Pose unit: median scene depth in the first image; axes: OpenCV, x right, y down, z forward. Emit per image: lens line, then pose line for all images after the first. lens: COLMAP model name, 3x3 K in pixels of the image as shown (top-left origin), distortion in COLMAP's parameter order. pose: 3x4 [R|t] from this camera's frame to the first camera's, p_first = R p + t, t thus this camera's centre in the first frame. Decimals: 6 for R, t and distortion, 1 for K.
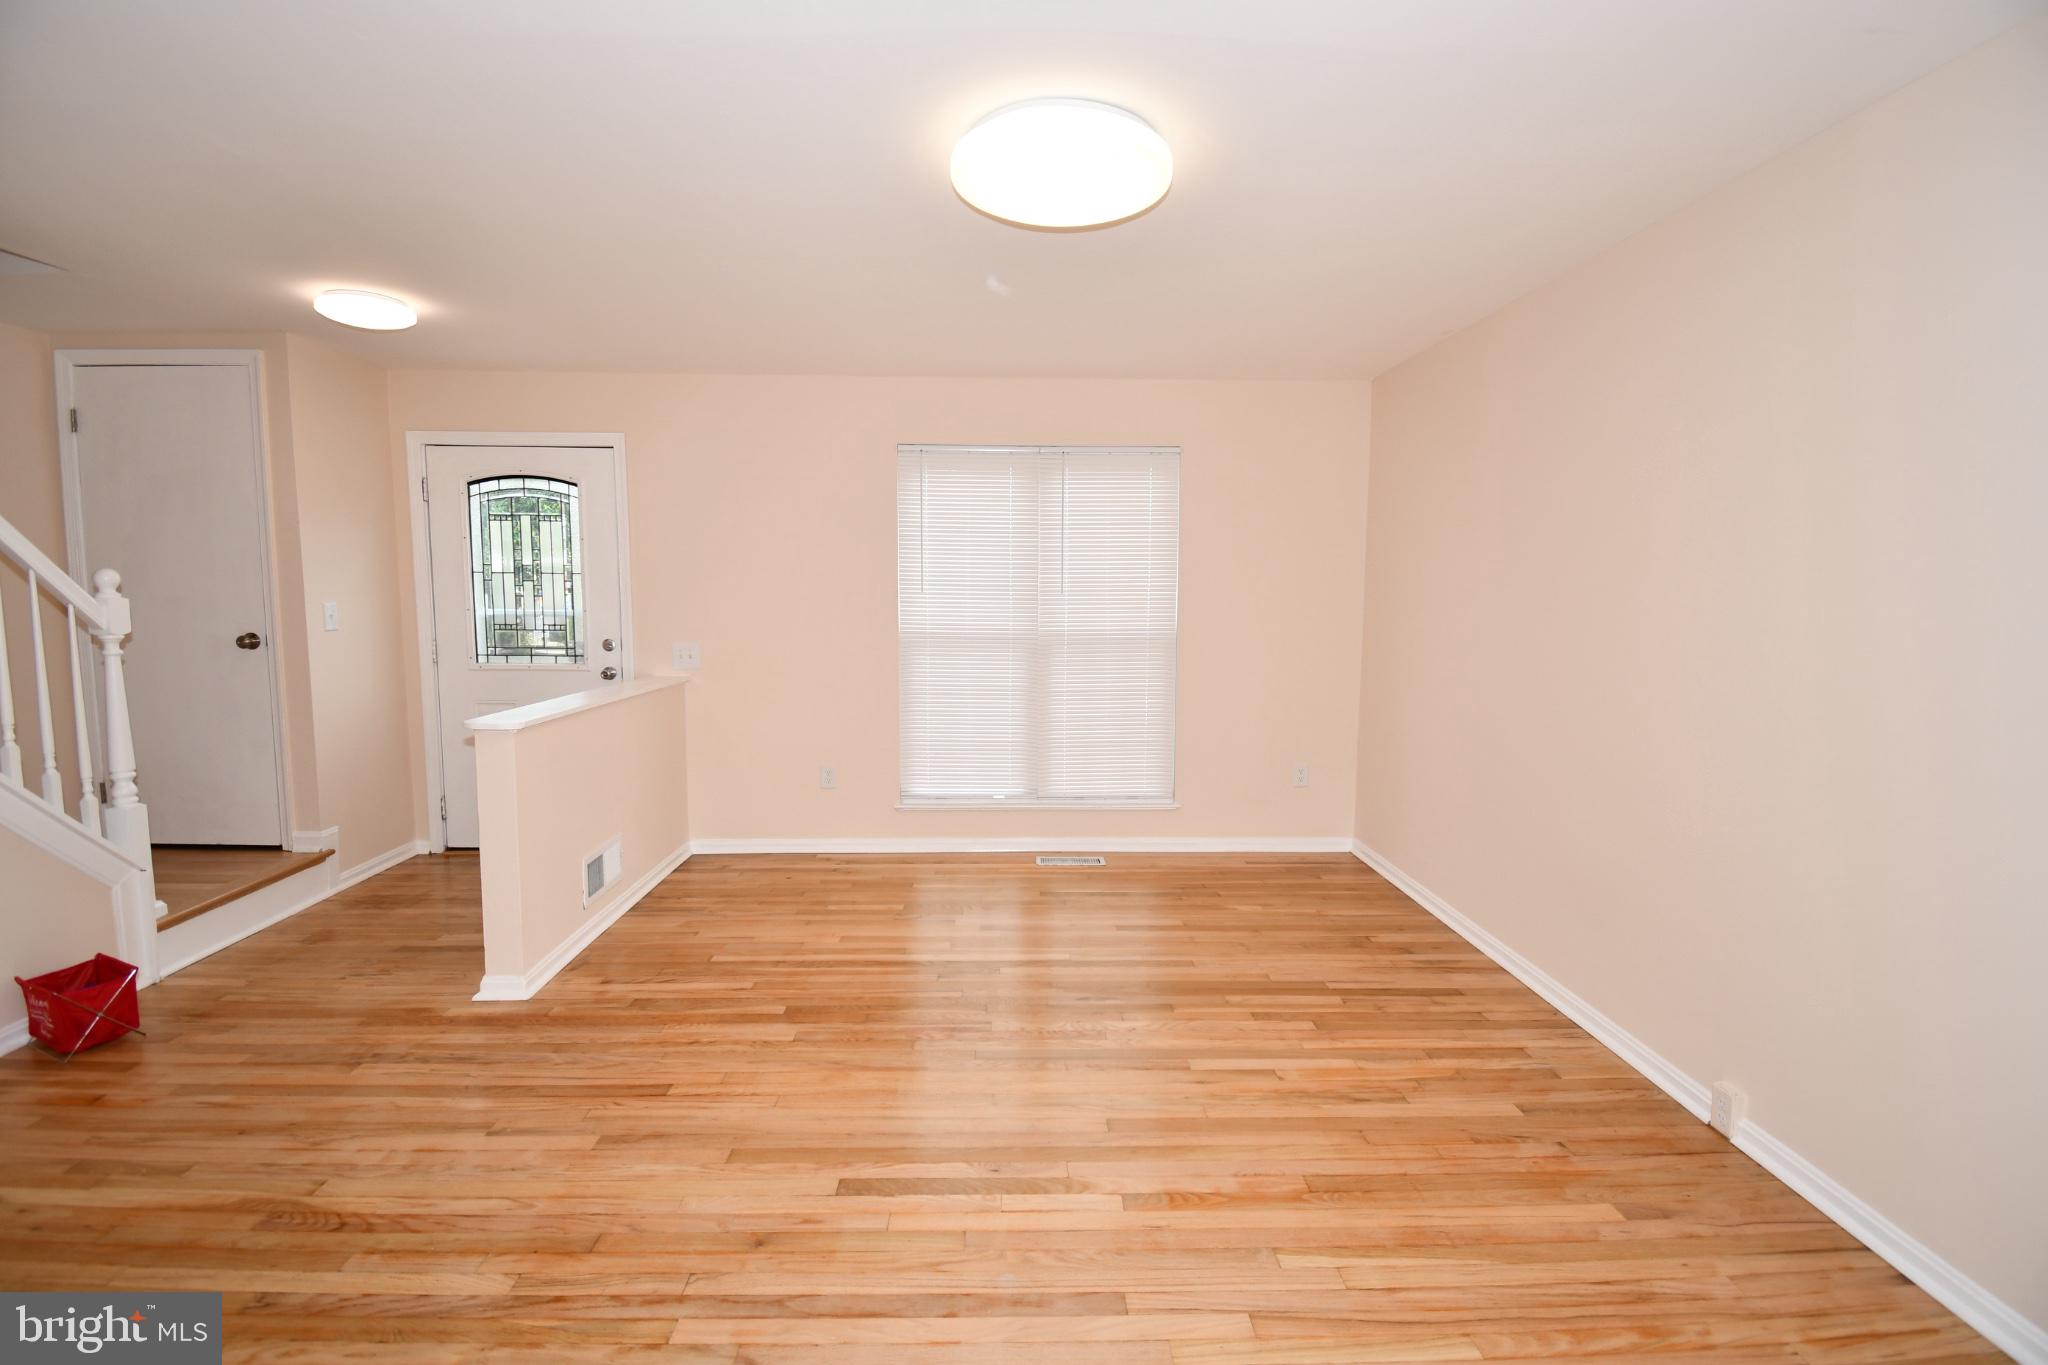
lens RADIAL K [[898.3, 0, 1023.0], [0, 898.3, 670.8], [0, 0, 1]] dist [0.023665, -0.028924]
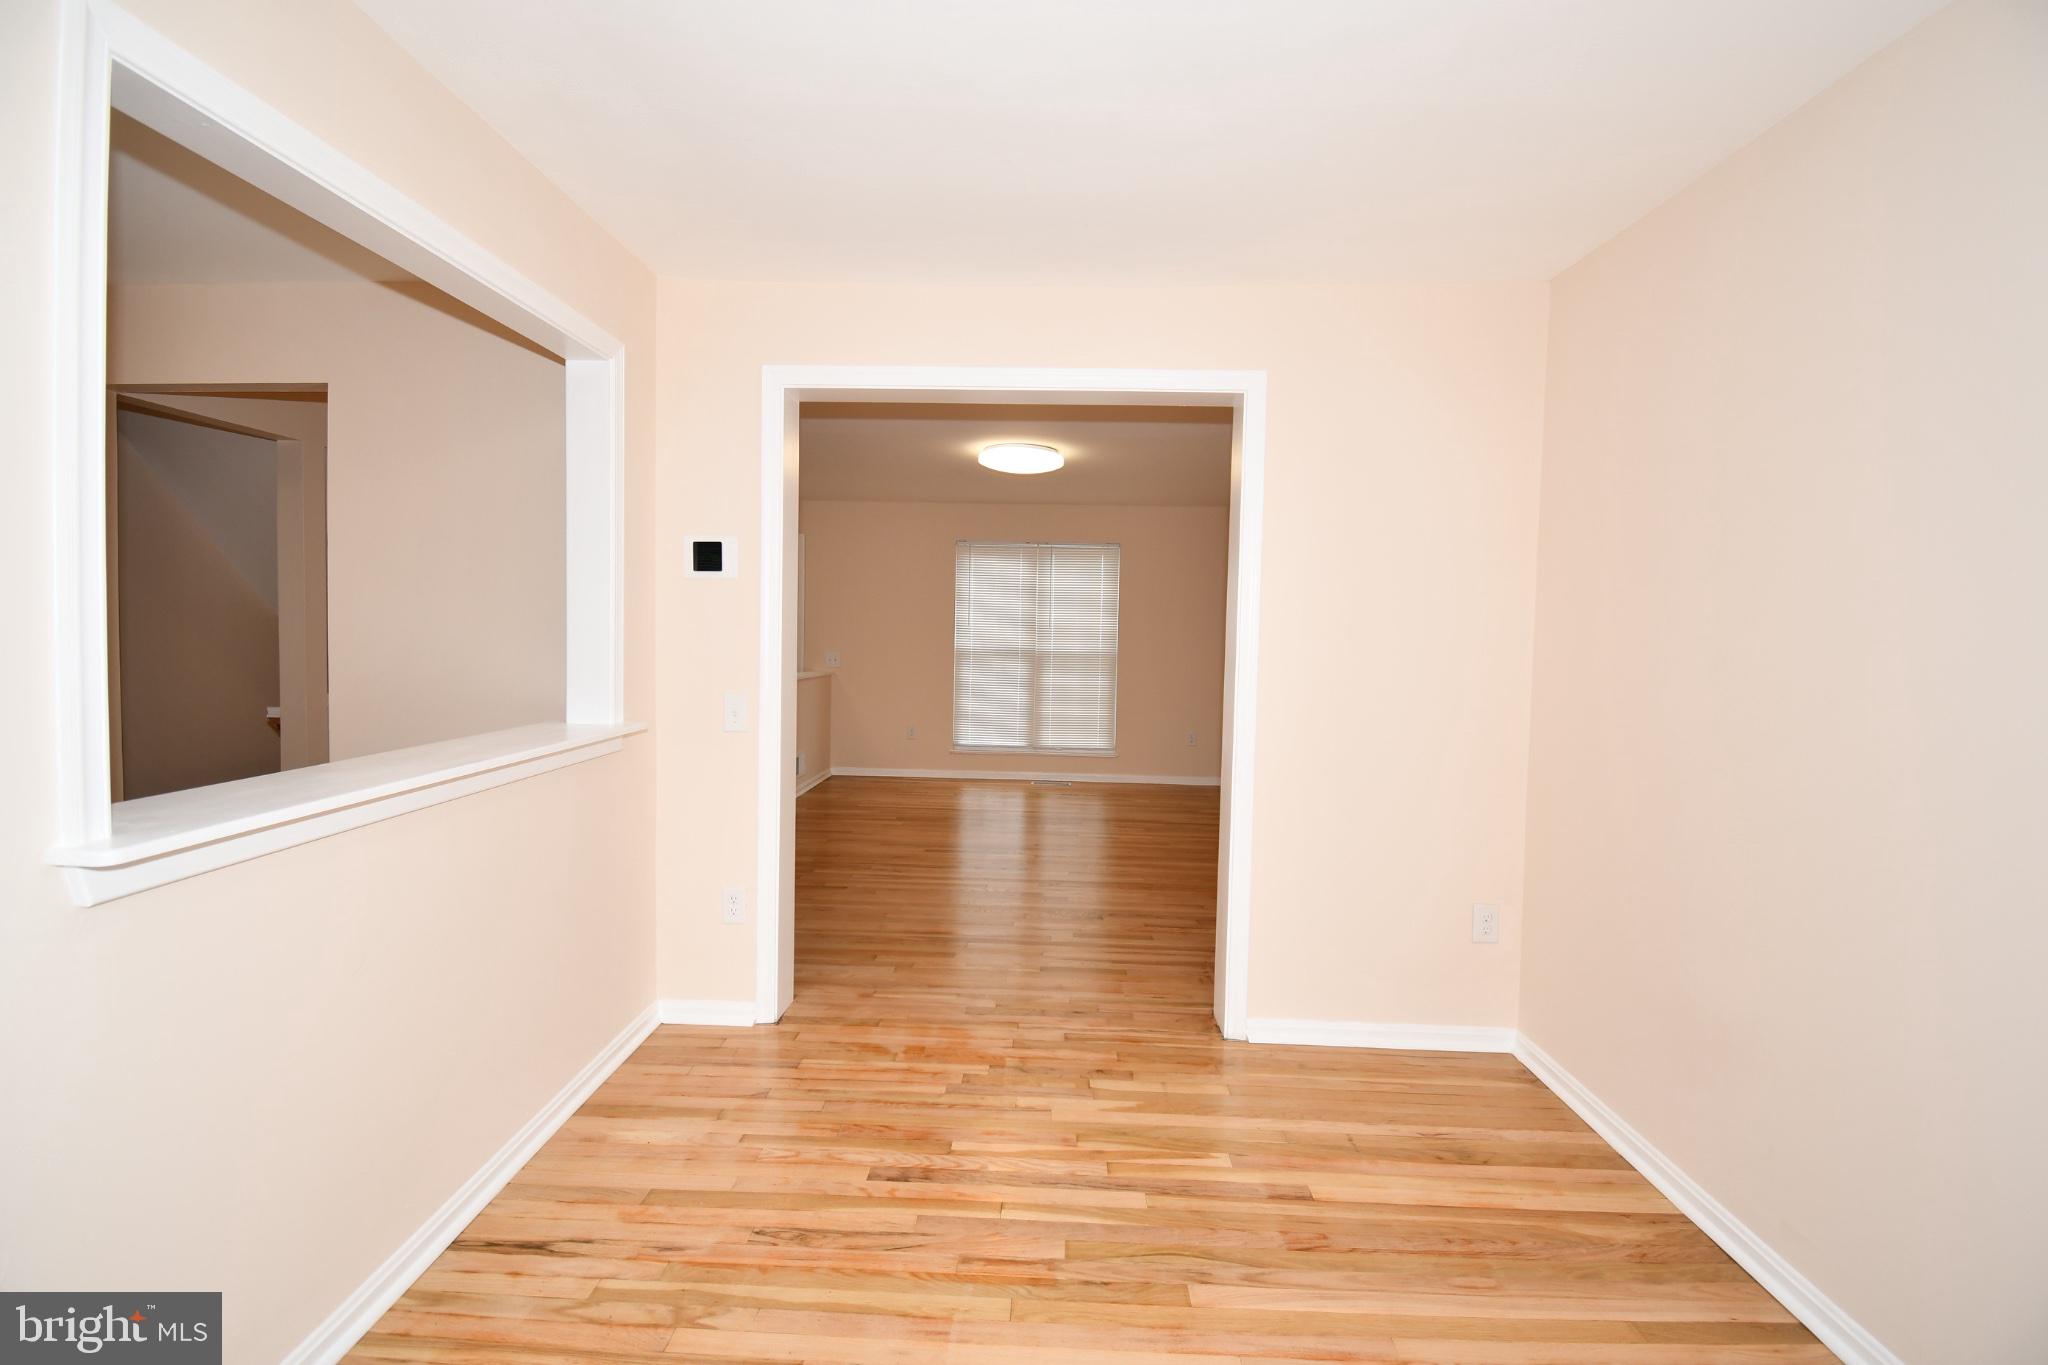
lens RADIAL K [[898.3, 0, 1023.0], [0, 898.3, 670.8], [0, 0, 1]] dist [0.023665, -0.028924]
pose [[0.997875, 0.018875, -0.062360, 0.152599], [-0.021998, 0.998518, -0.049773, 0.124943], [0.061328, 0.051039, 0.996812, -1.067056]]
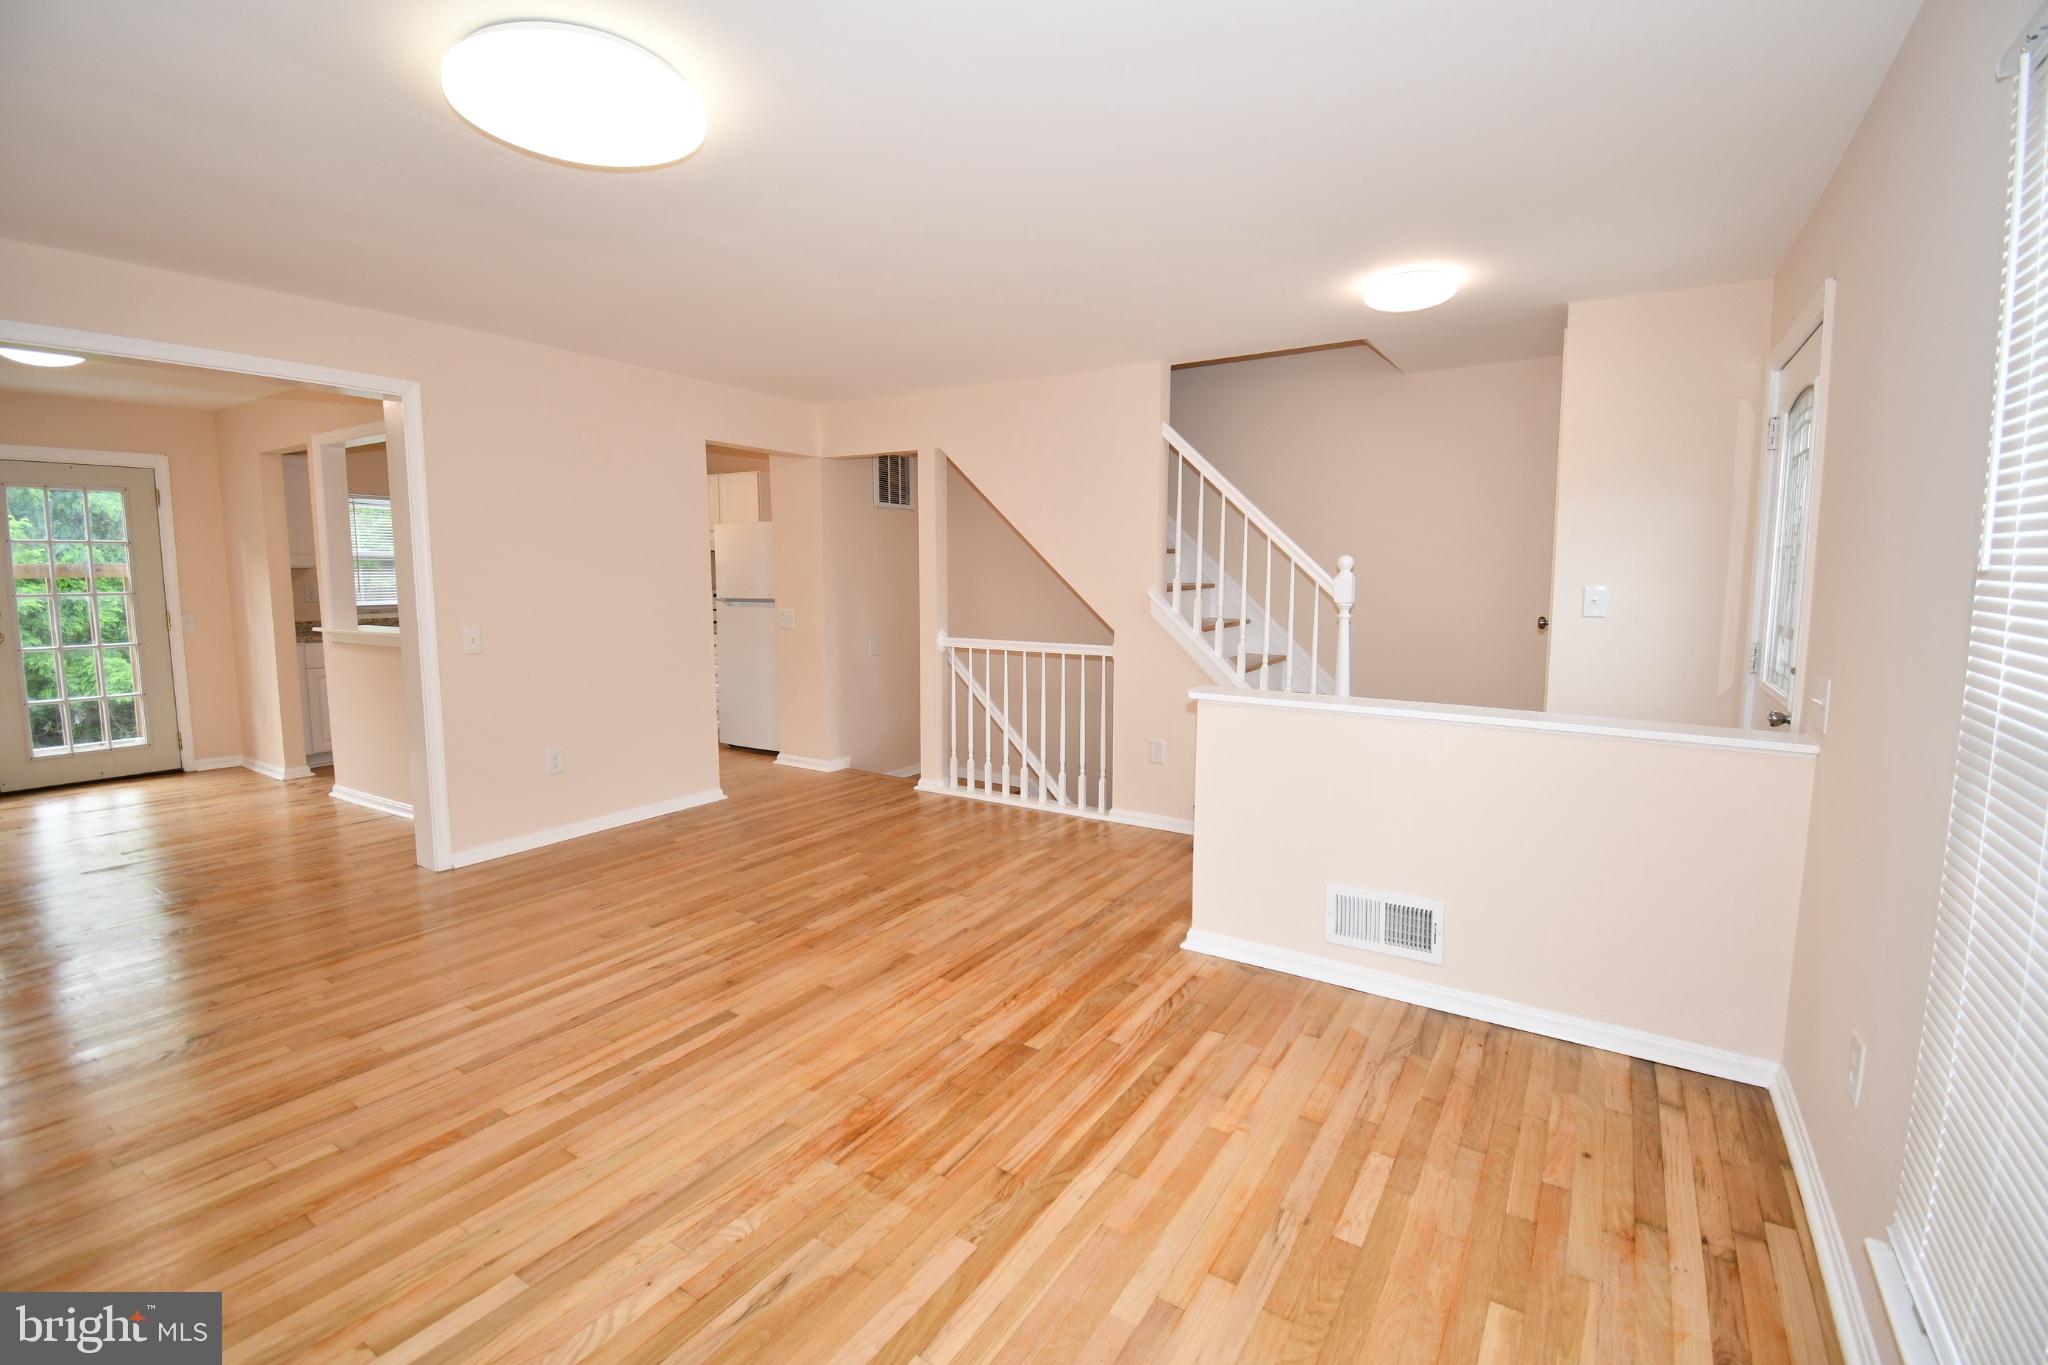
lens RADIAL K [[898.3, 0, 1023.0], [0, 898.3, 670.8], [0, 0, 1]] dist [0.023665, -0.028924]
pose [[-0.562056, 0.082402, -0.822984, 0.413870], [-0.084077, 0.984178, 0.155962, -0.113260], [0.822815, 0.156853, -0.546235, 1.367354]]
